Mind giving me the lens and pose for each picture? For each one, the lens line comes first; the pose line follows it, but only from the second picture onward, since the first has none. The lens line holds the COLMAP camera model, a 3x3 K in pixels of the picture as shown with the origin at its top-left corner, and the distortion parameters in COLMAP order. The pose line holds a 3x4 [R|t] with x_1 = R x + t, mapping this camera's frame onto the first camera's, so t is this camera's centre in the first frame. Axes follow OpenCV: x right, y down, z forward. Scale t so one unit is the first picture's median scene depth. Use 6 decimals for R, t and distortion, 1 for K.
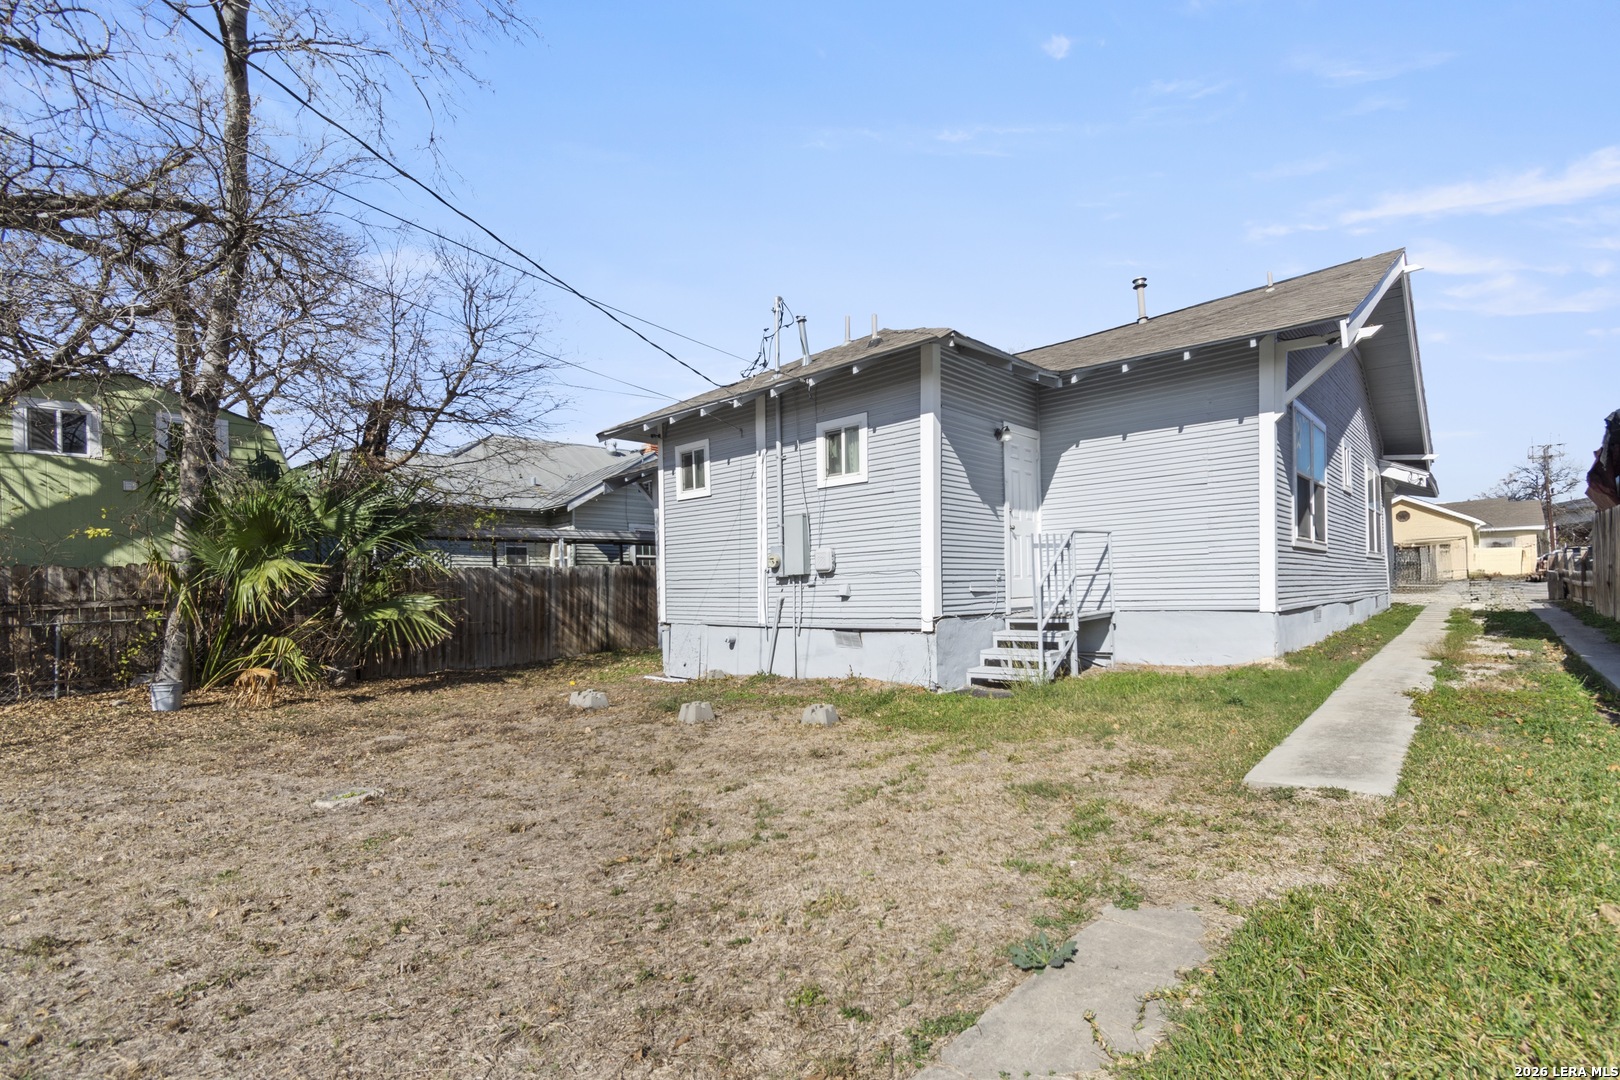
lens RADIAL K [[755.4, 0, 819.5], [0, 755.4, 609.8], [0, 0, 1]] dist [-0.001814, -0.000131]
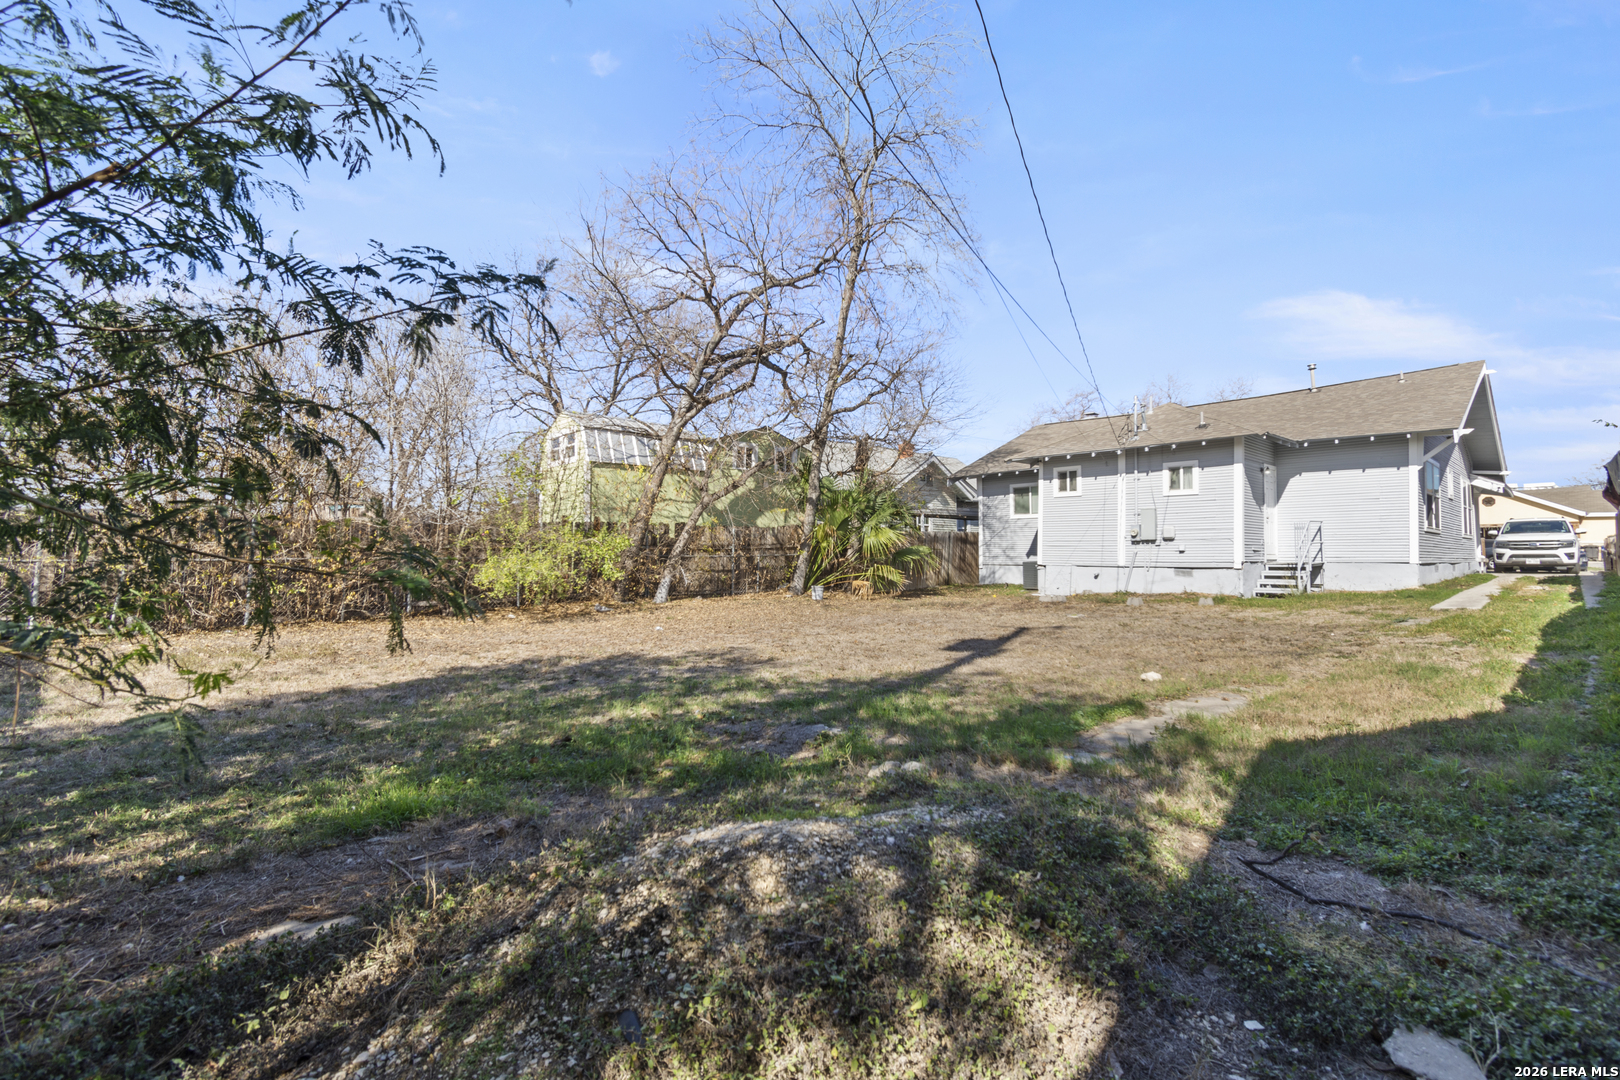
lens RADIAL K [[732.9, 0, 817.6], [0, 732.9, 540.3], [0, 0, 1]] dist [0.001954, 0.000509]
pose [[0.996166, 0.022386, -0.084571, -0.709987], [-0.026267, 0.998639, -0.045055, 0.061567], [0.083447, 0.047104, 0.995398, -0.931514]]
